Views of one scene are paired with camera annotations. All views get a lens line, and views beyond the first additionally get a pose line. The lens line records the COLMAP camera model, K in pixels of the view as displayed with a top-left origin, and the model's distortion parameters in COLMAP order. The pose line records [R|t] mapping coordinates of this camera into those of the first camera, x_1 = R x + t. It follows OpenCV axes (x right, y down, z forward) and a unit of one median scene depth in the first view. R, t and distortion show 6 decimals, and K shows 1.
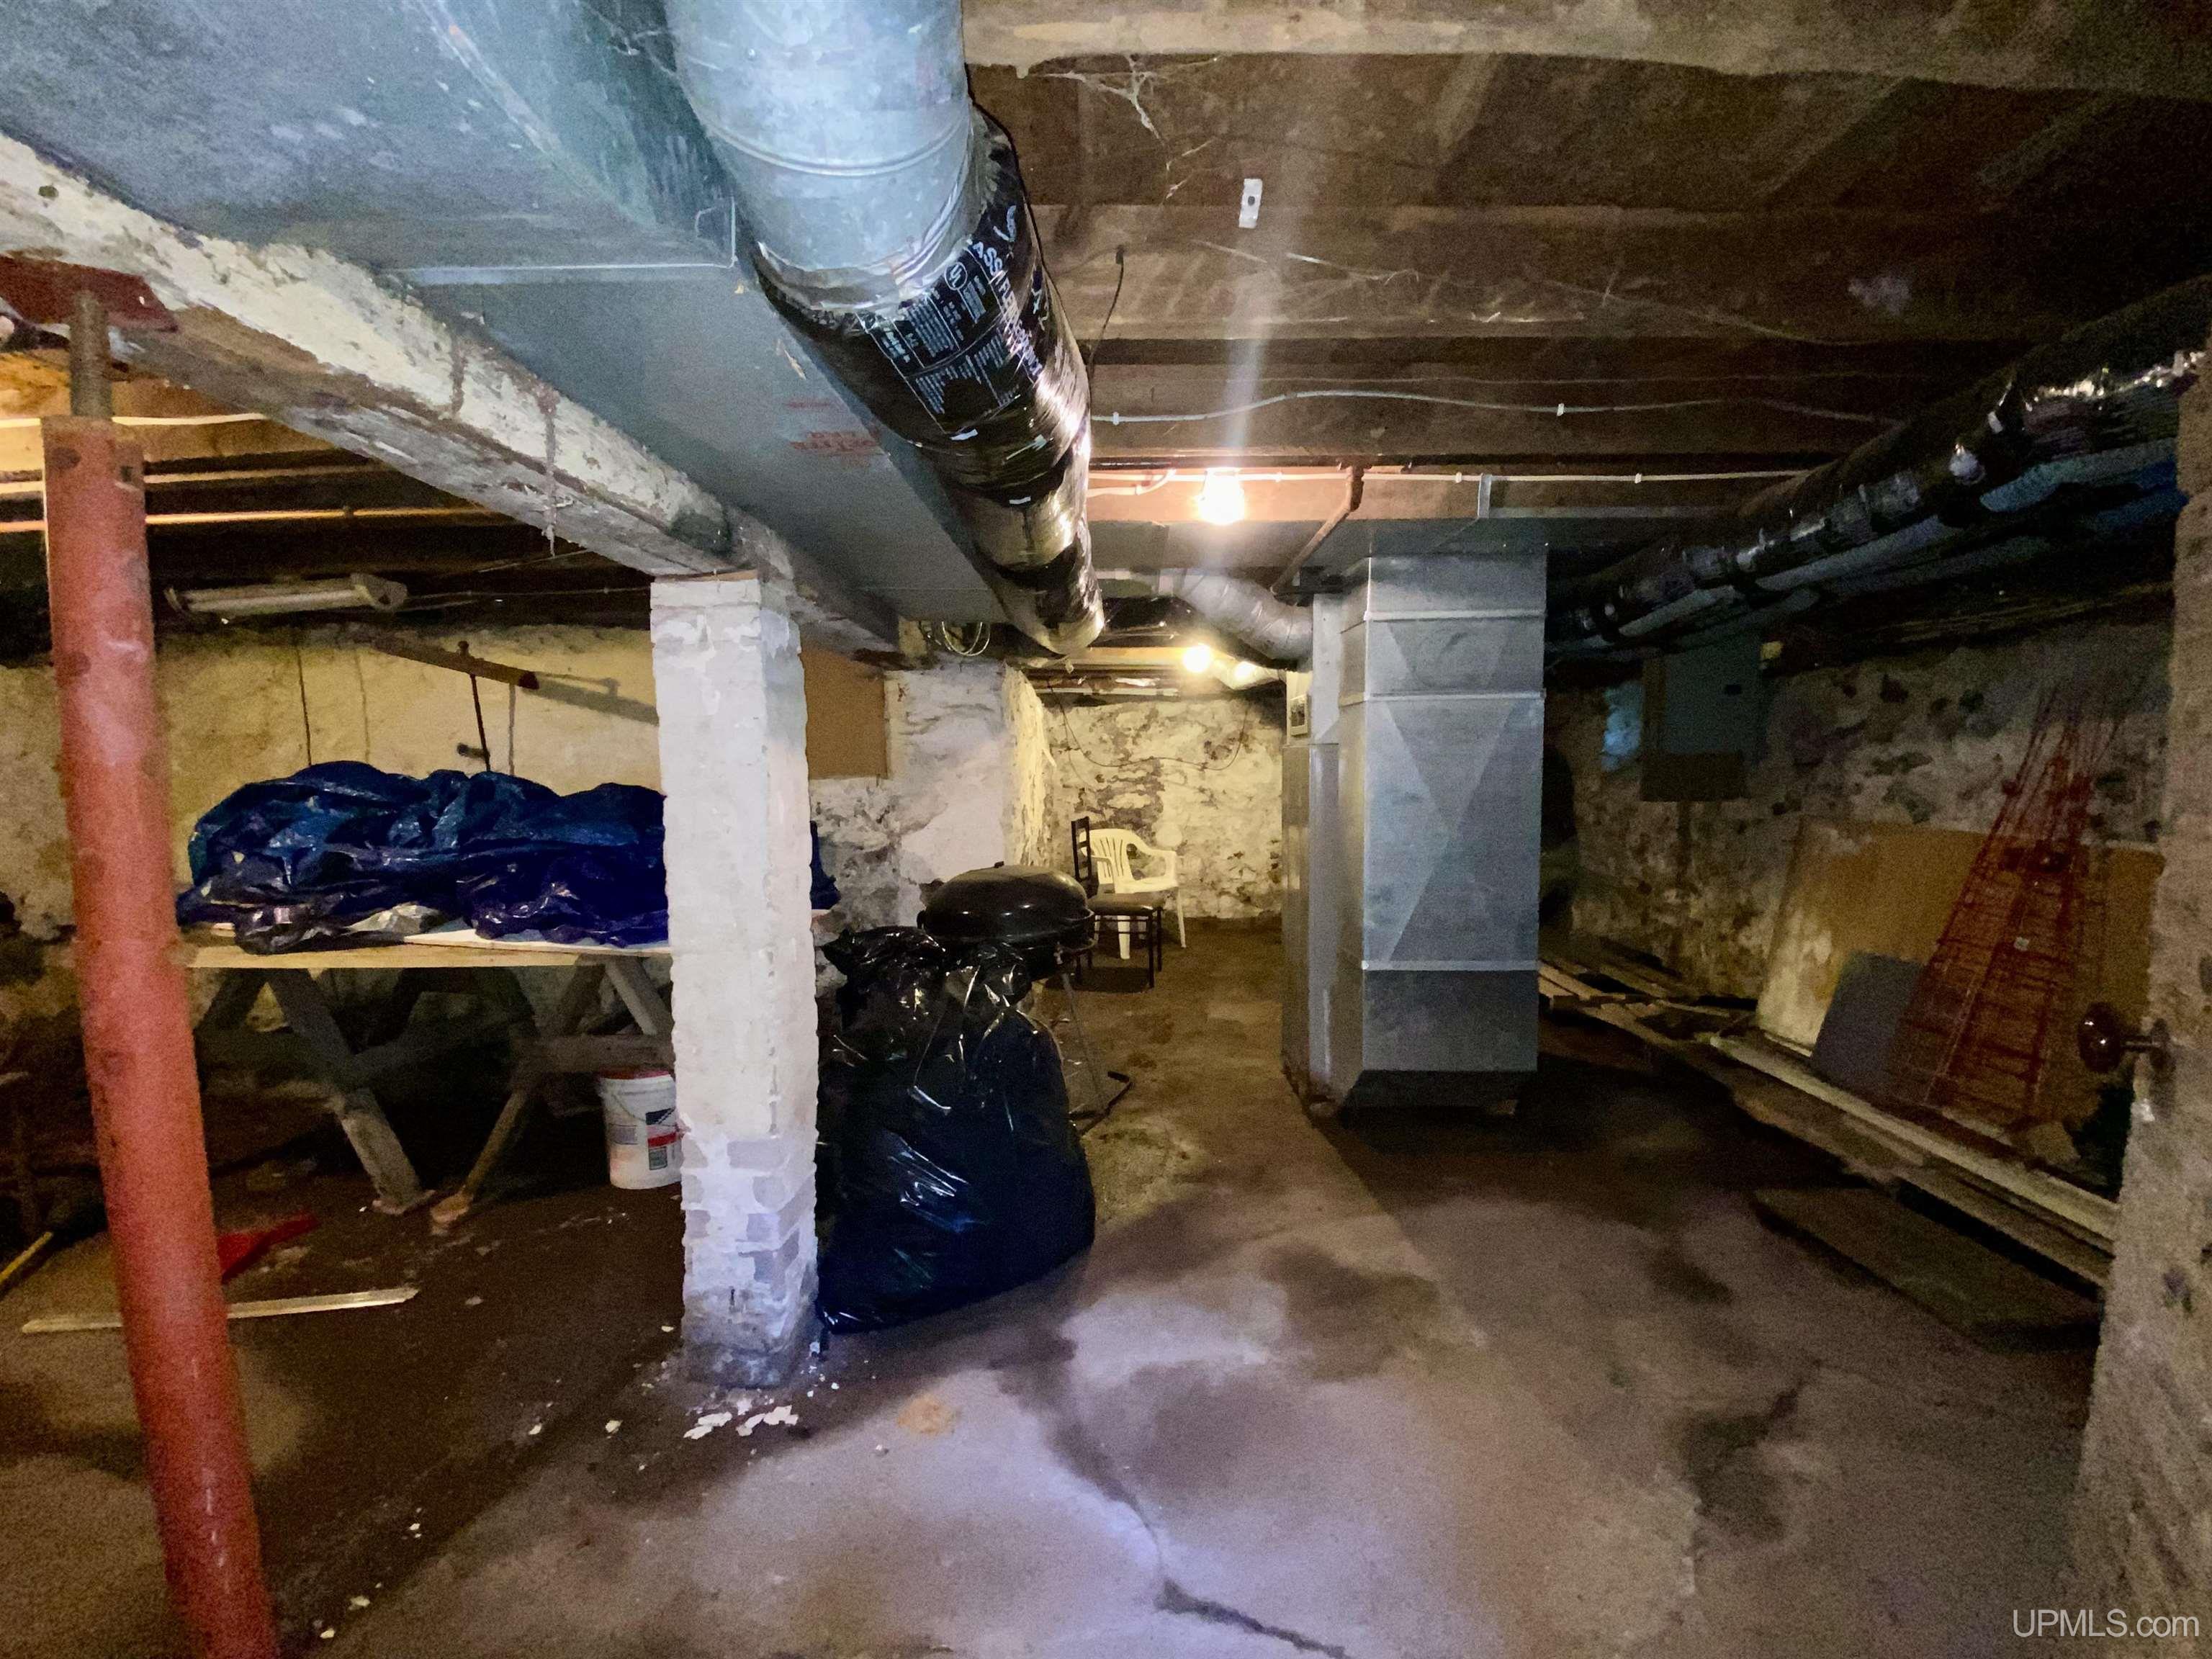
lens RADIAL K [[899.2, 0, 1106.0], [0, 899.2, 829.5], [0, 0, 1]] dist [0.017016, -0.019391]
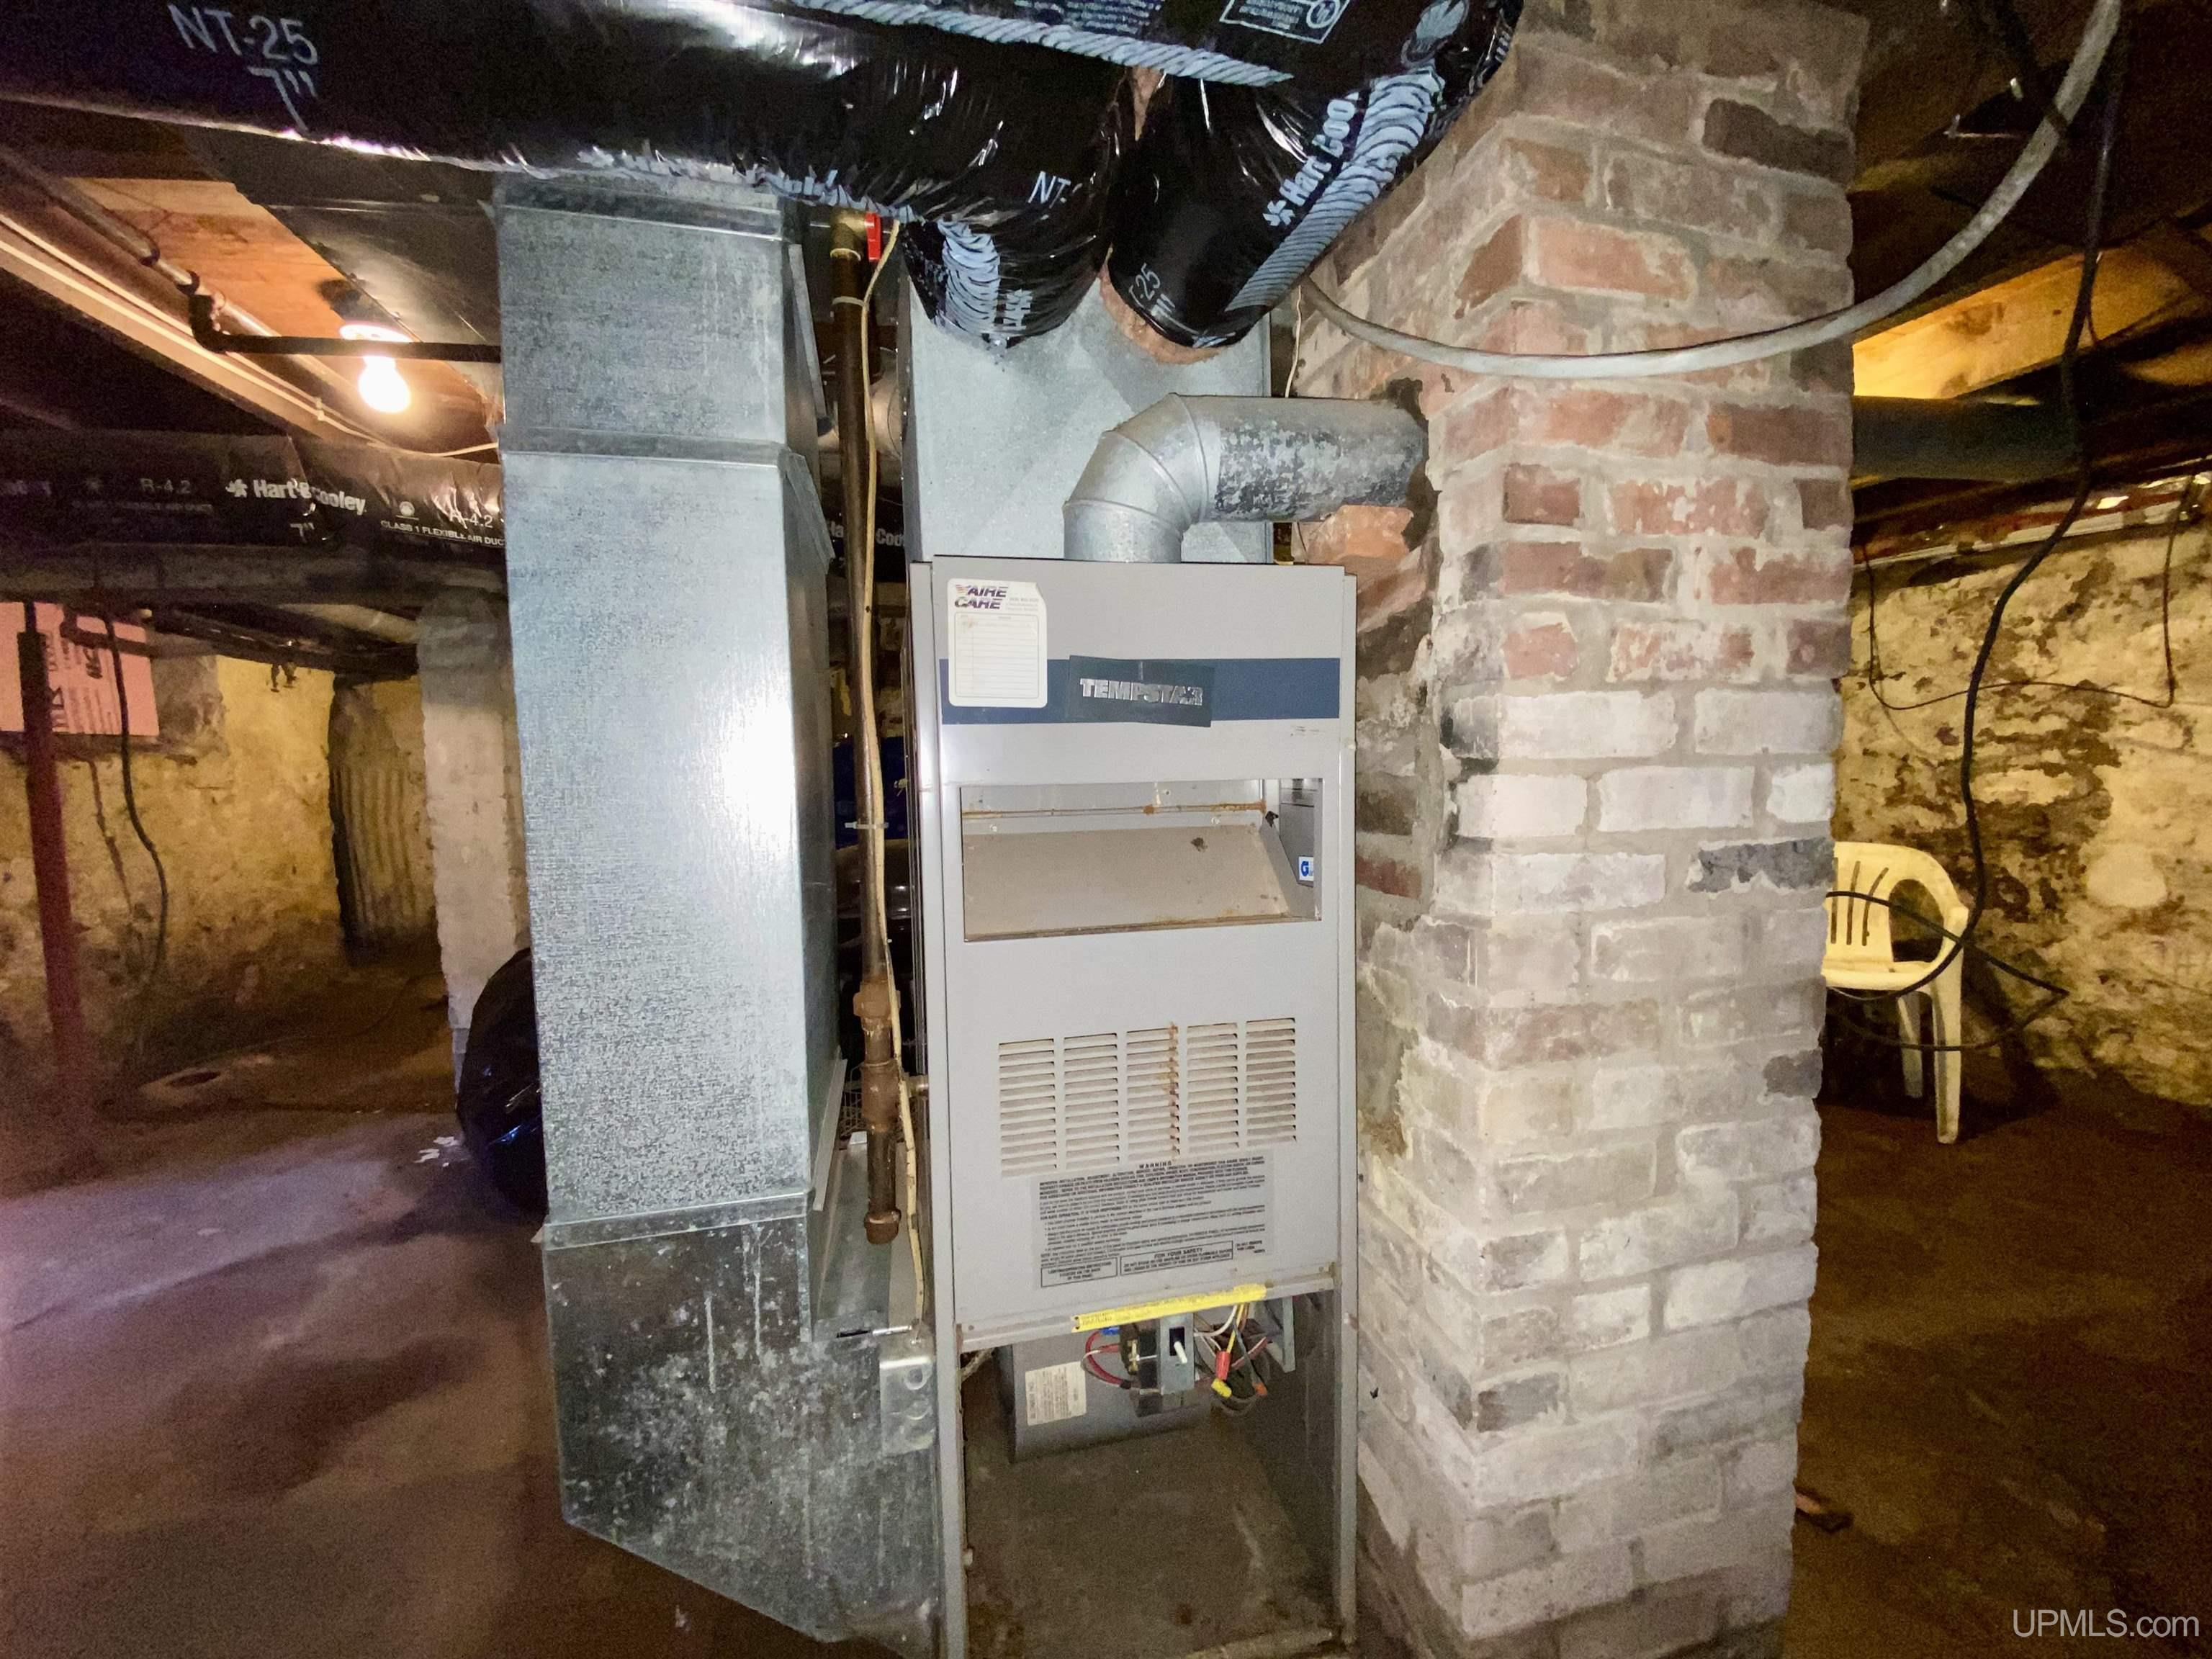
lens RADIAL K [[899.2, 0, 1106.0], [0, 899.2, 829.5], [0, 0, 1]] dist [0.017016, -0.019391]
pose [[0.210327, 0.083470, -0.974061, 0.358123], [-0.051852, 0.995899, 0.074145, -0.020616], [0.976255, 0.034912, 0.213793, 0.478637]]
